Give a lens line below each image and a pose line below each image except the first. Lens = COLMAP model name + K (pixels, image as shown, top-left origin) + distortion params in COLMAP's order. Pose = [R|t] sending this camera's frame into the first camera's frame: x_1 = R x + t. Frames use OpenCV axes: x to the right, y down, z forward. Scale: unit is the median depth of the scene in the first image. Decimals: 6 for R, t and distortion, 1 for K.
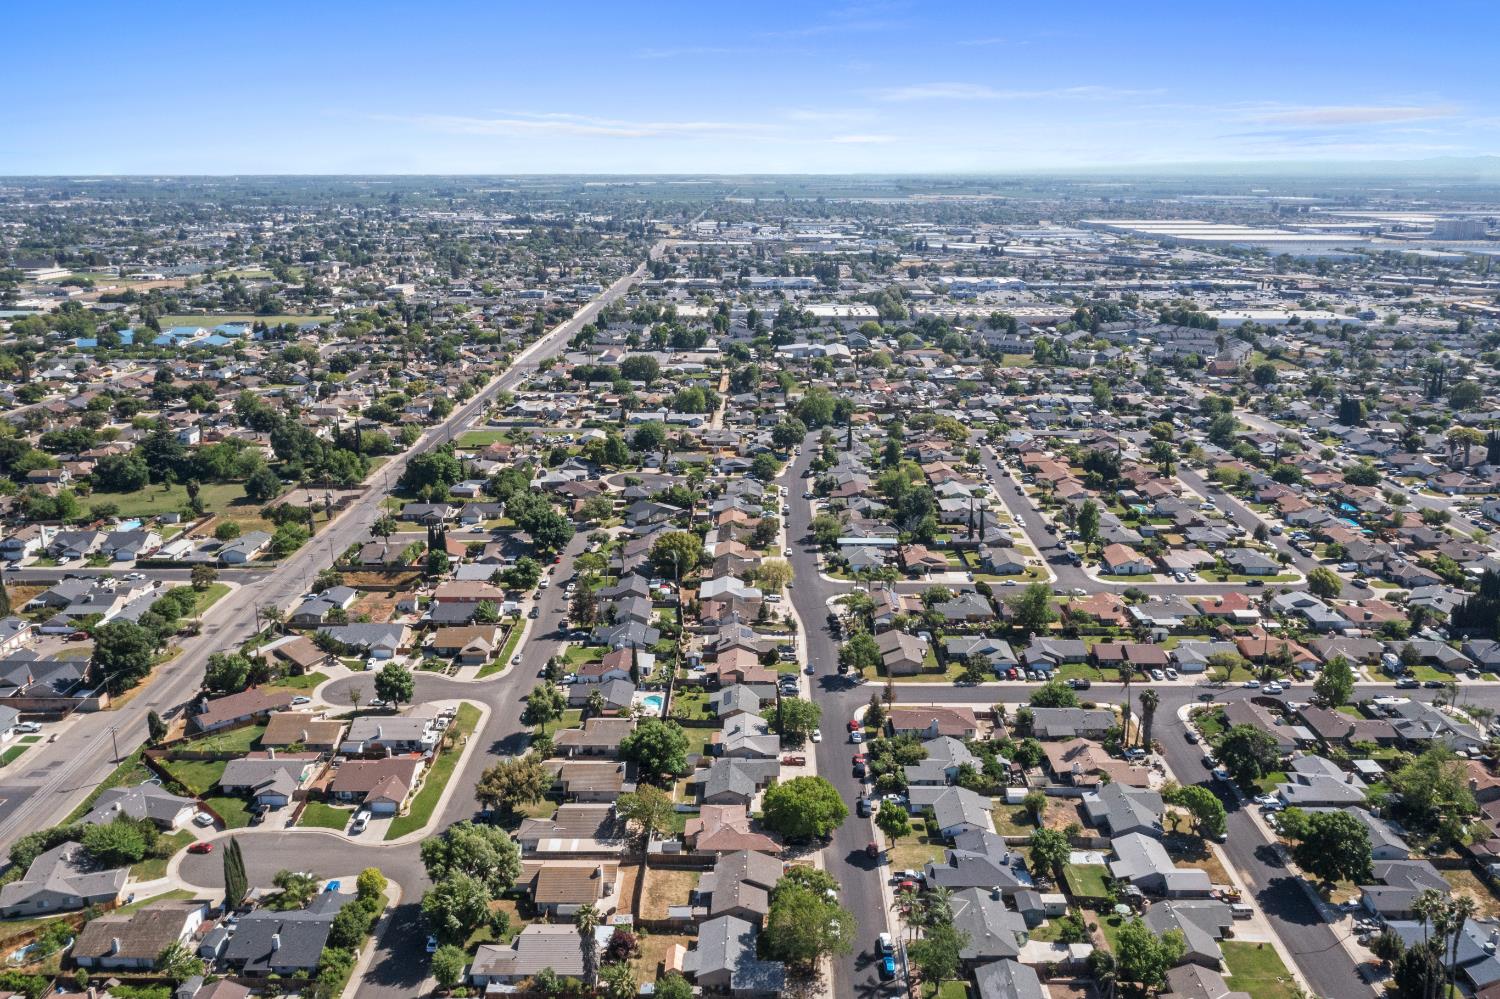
lens RADIAL K [[1212.8, 0, 745.1], [0, 1212.8, 497.5], [0, 0, 1]] dist [-0.000395, 0.002421]
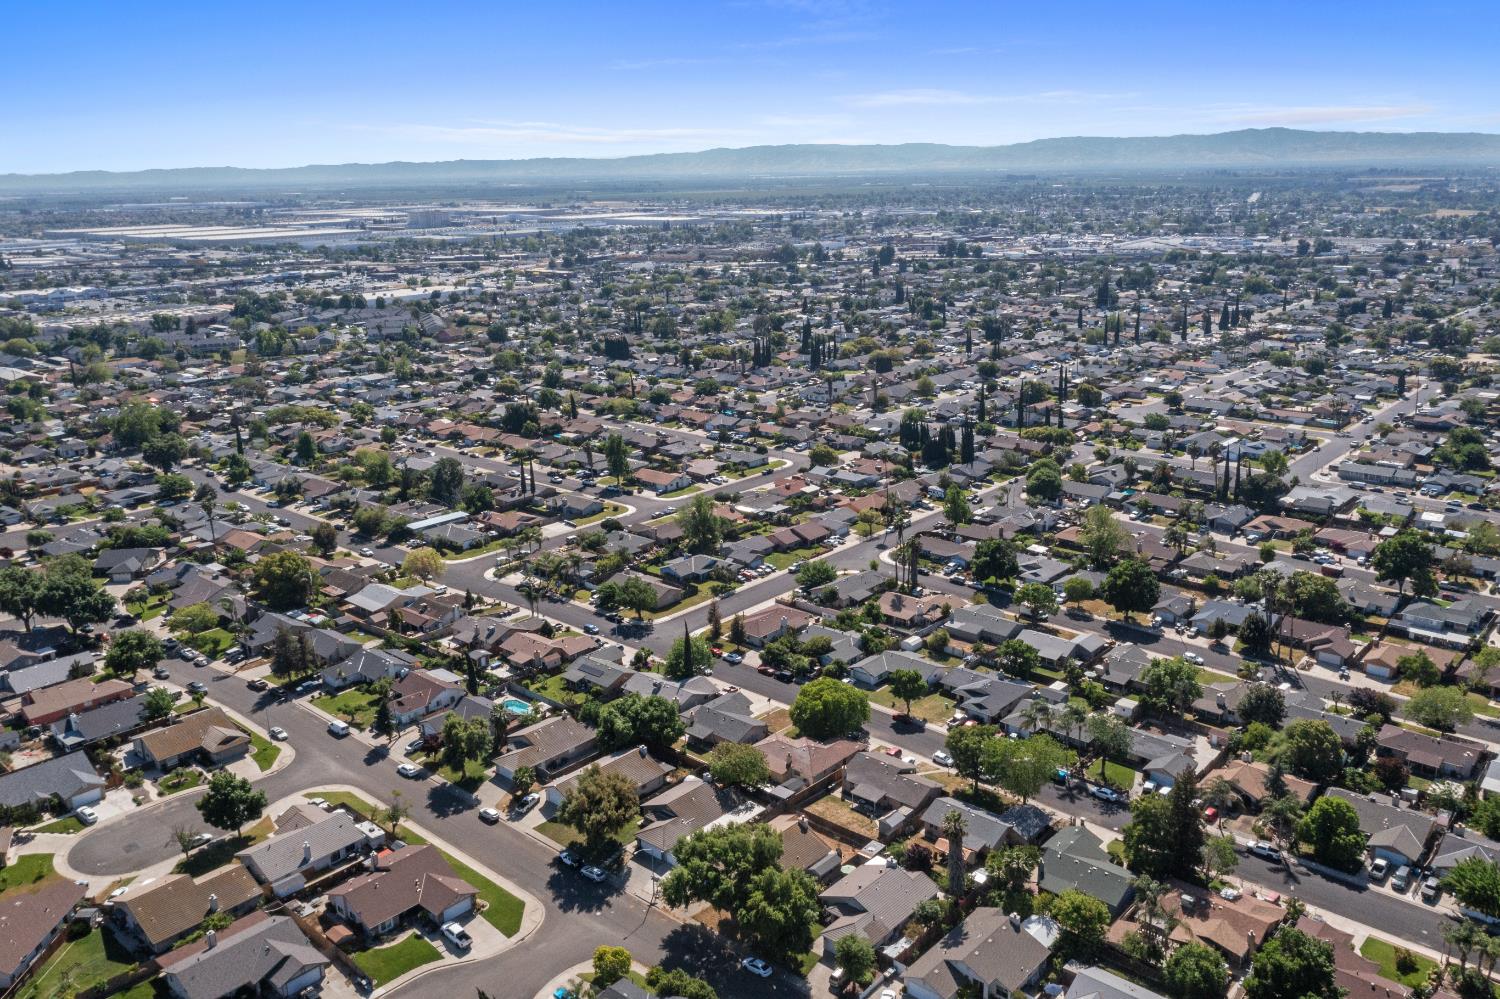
lens RADIAL K [[1212.8, 0, 745.1], [0, 1212.8, 497.5], [0, 0, 1]] dist [-0.000395, 0.002421]
pose [[0.656305, -0.209928, 0.724702, -0.497542], [0.217302, 0.972406, 0.084888, -0.009934], [-0.722525, 0.101767, 0.683813, 0.254080]]
